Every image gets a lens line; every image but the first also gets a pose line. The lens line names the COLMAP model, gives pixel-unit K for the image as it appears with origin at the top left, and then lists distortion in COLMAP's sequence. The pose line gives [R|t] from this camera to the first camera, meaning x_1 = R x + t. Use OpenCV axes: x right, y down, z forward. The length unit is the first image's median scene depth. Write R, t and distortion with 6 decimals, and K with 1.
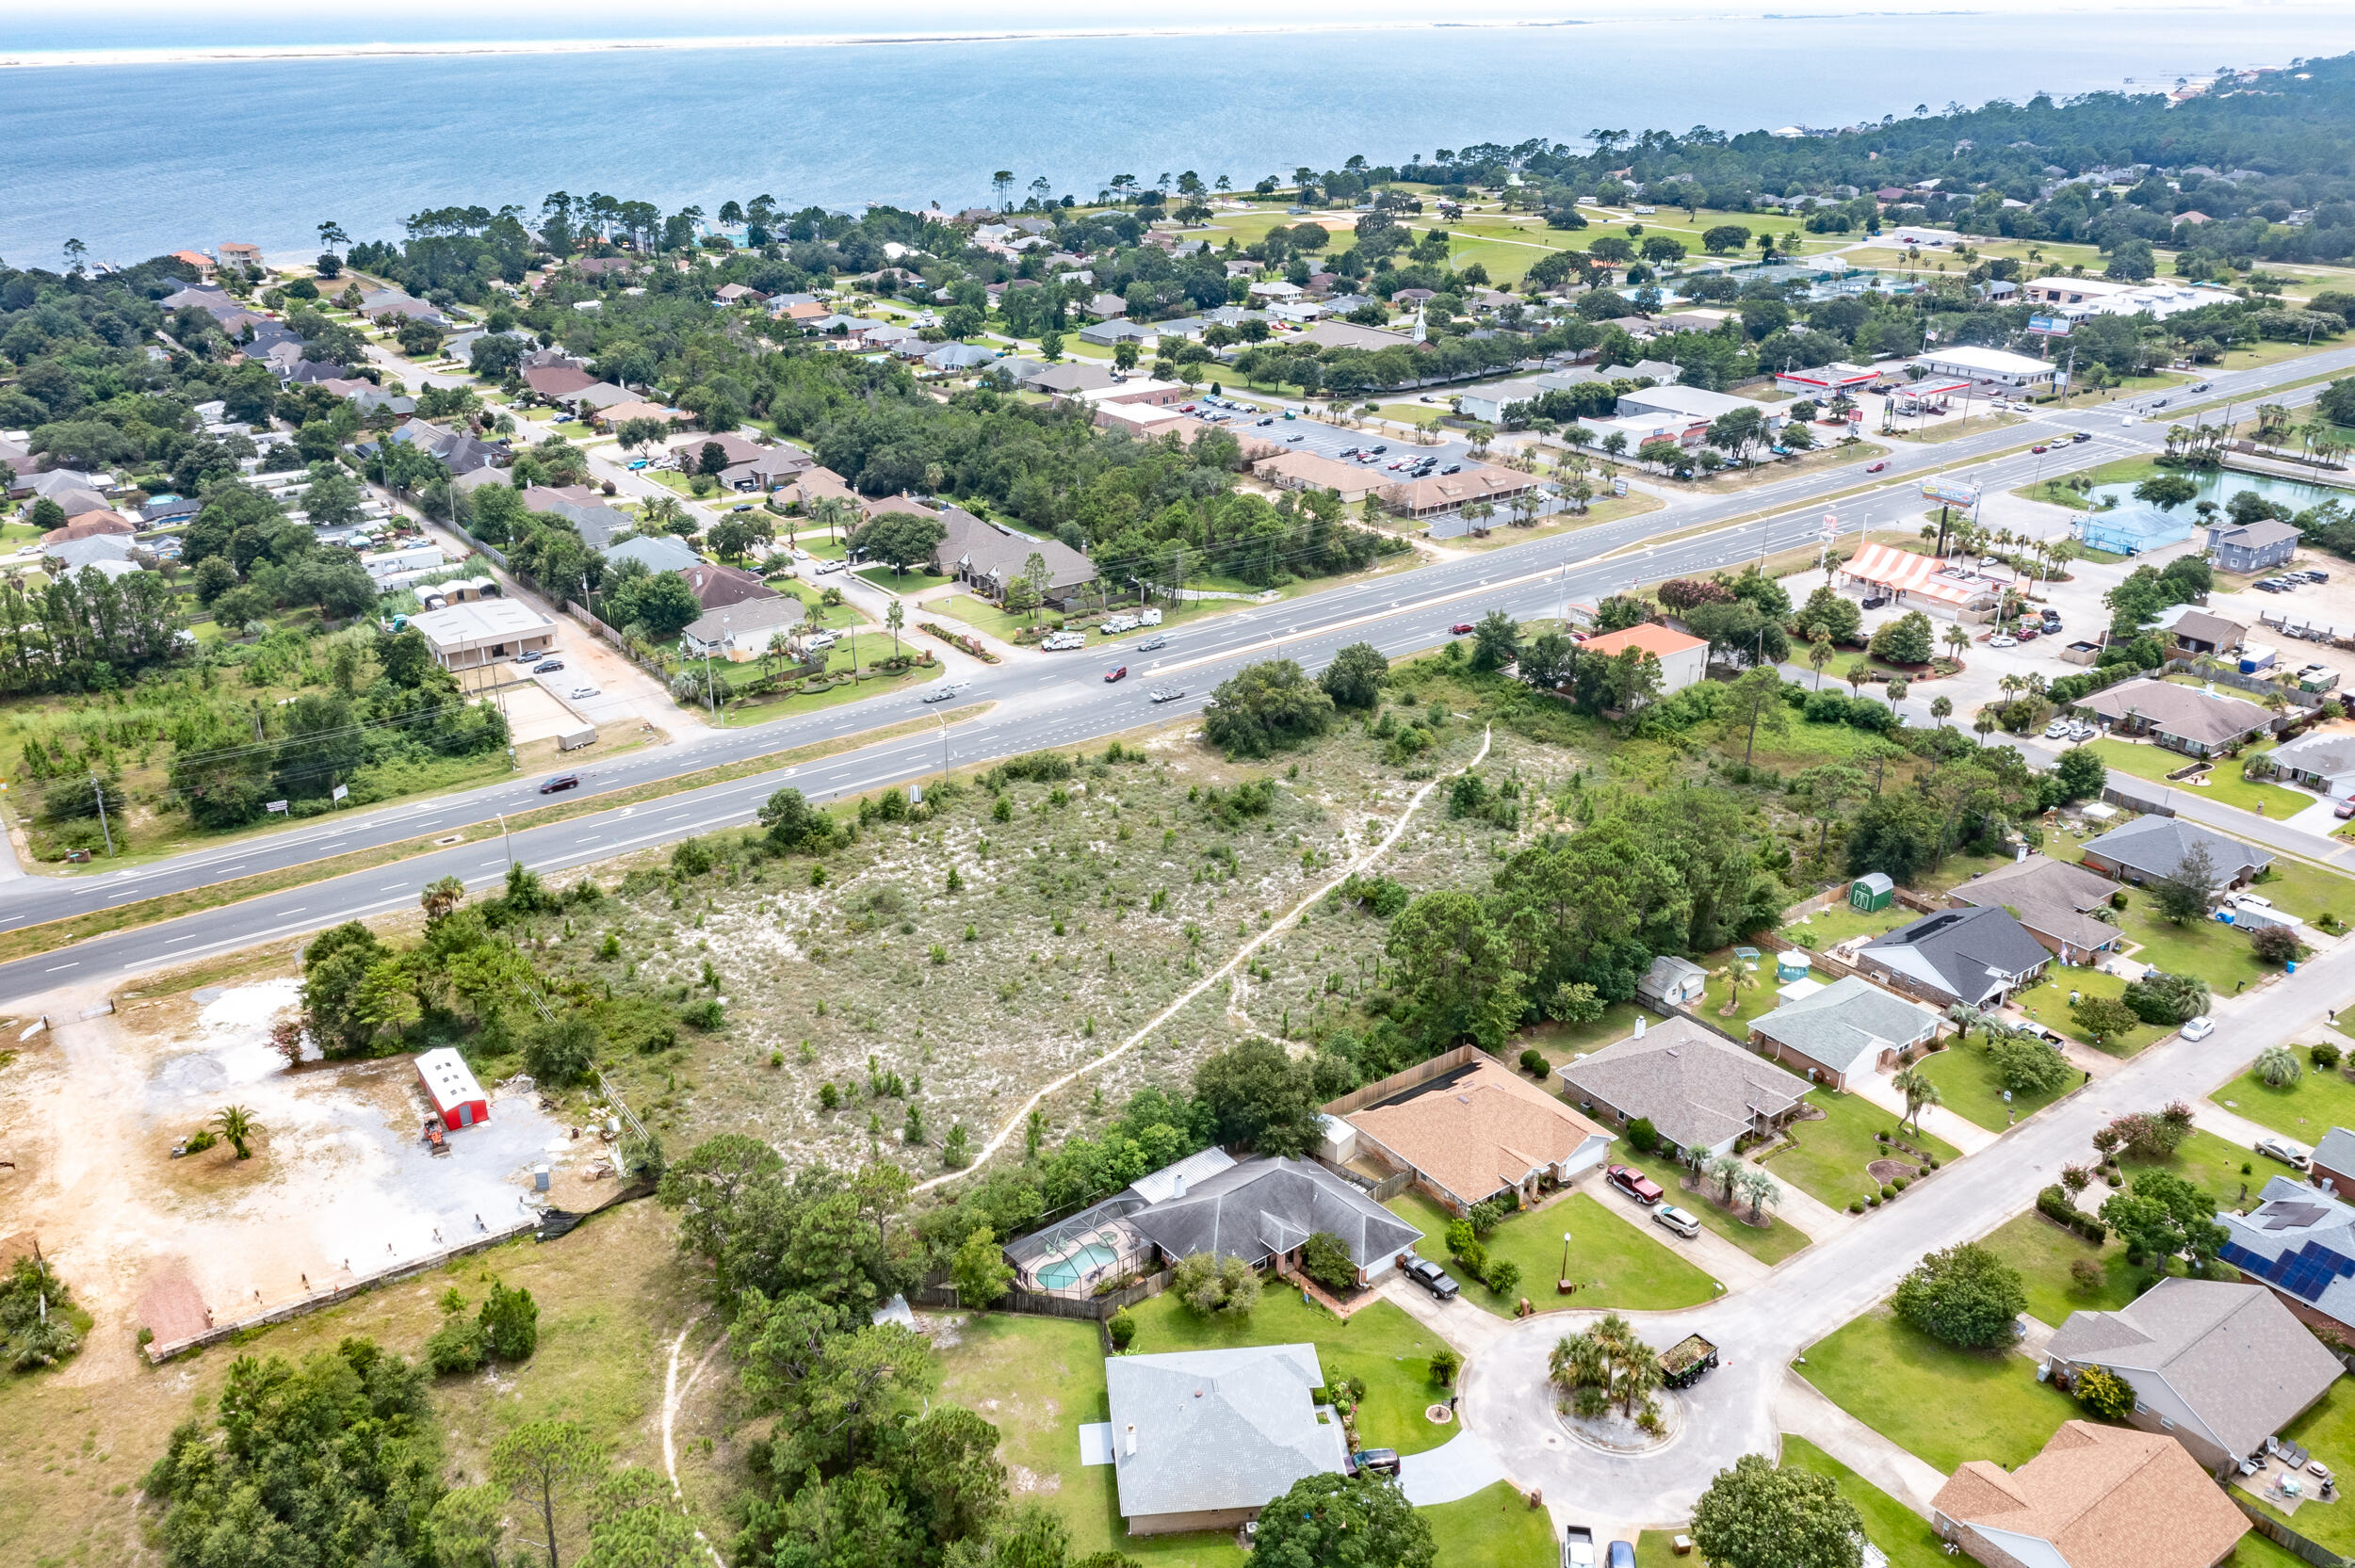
lens RADIAL K [[1854.9, 0, 1177.5], [0, 1854.9, 784.0], [0, 0, 1]] dist [-0.002010, 0.002332]
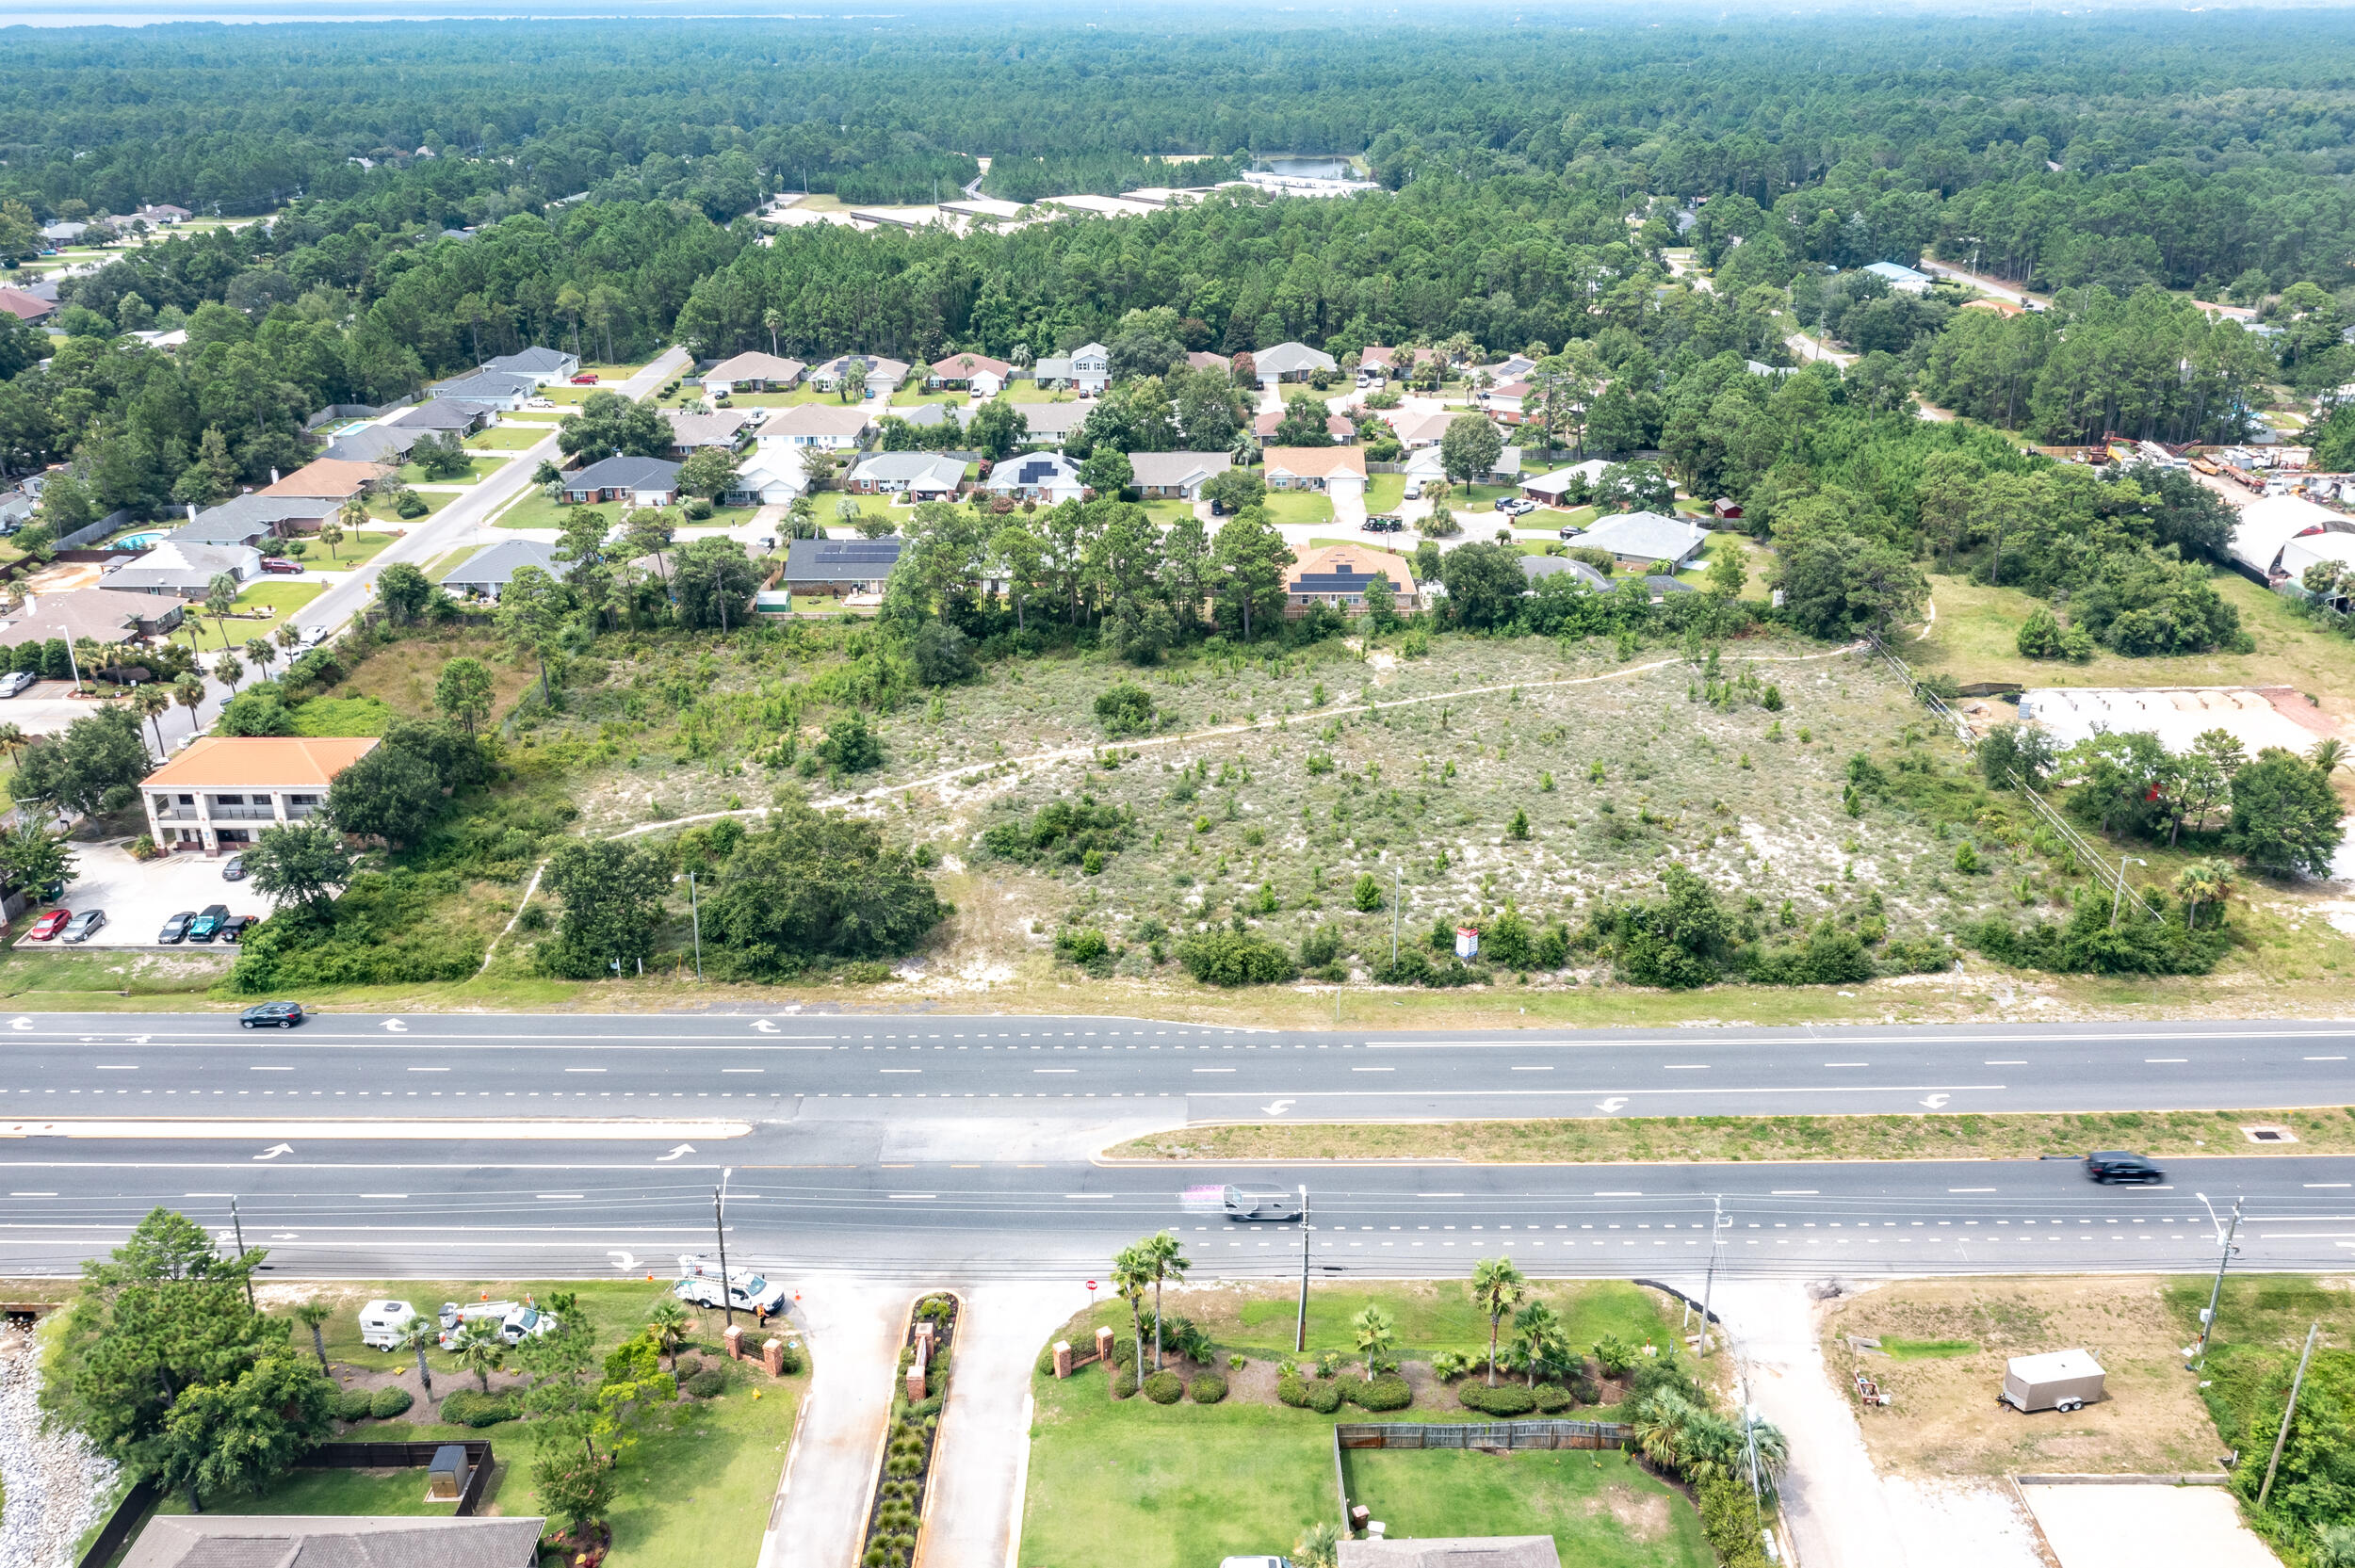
lens RADIAL K [[1854.9, 0, 1177.5], [0, 1854.9, 784.0], [0, 0, 1]] dist [-0.002010, 0.002332]
pose [[-0.798987, -0.236461, 0.552906, -0.423837], [0.240900, 0.716586, 0.654578, -0.499353], [-0.550987, 0.656195, -0.515579, 1.431324]]
